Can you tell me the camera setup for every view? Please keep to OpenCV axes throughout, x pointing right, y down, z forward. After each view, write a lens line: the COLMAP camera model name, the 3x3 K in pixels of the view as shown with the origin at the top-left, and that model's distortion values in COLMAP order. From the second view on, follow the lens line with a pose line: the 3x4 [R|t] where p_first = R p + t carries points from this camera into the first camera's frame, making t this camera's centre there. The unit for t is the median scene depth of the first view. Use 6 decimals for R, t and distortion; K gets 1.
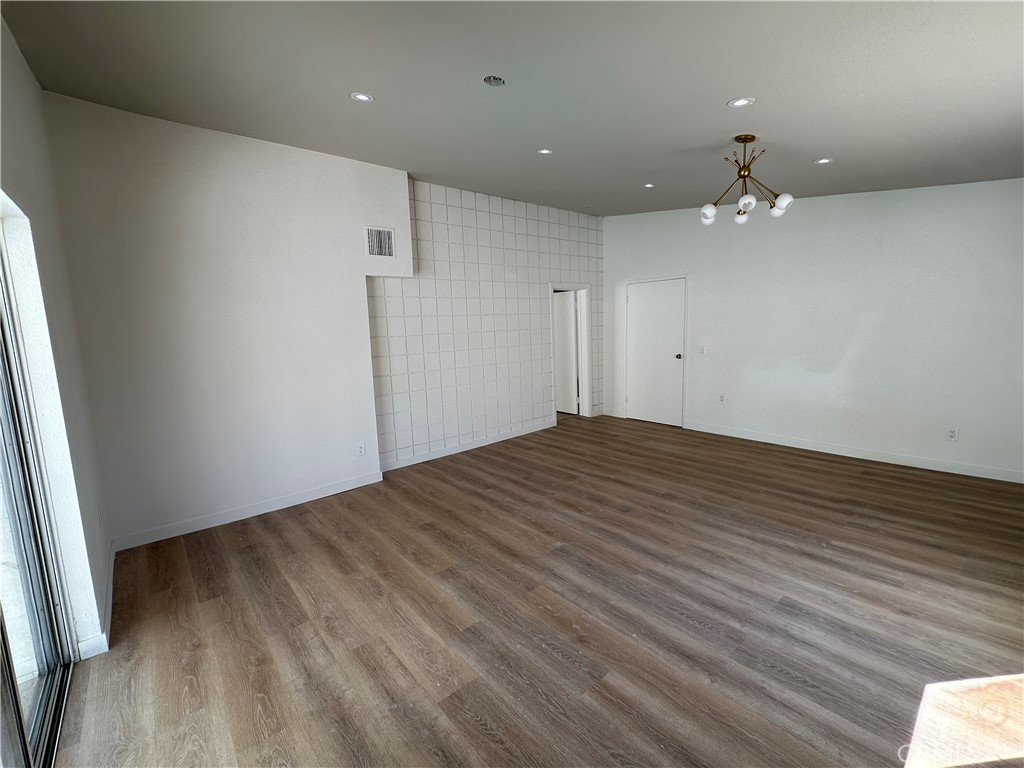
lens RADIAL K [[443.1, 0, 513.1], [0, 443.1, 383.9], [0, 0, 1]] dist [0.000009, 0.000031]
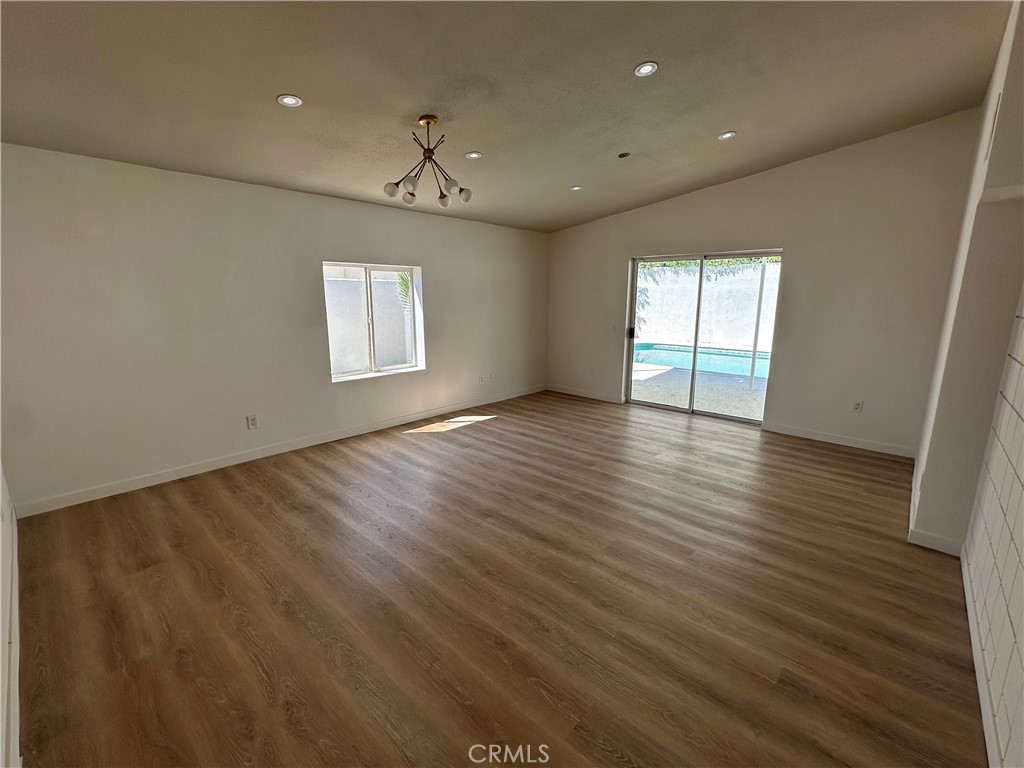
lens RADIAL K [[443.1, 0, 511.9], [0, 443.1, 383.5], [0, 0, 1]] dist [0.000009, 0.000031]
pose [[-0.991879, 0.055765, -0.114307, 0.529348], [0.015590, 0.945283, 0.325877, -0.339311], [0.126225, 0.321449, -0.938476, 2.353444]]
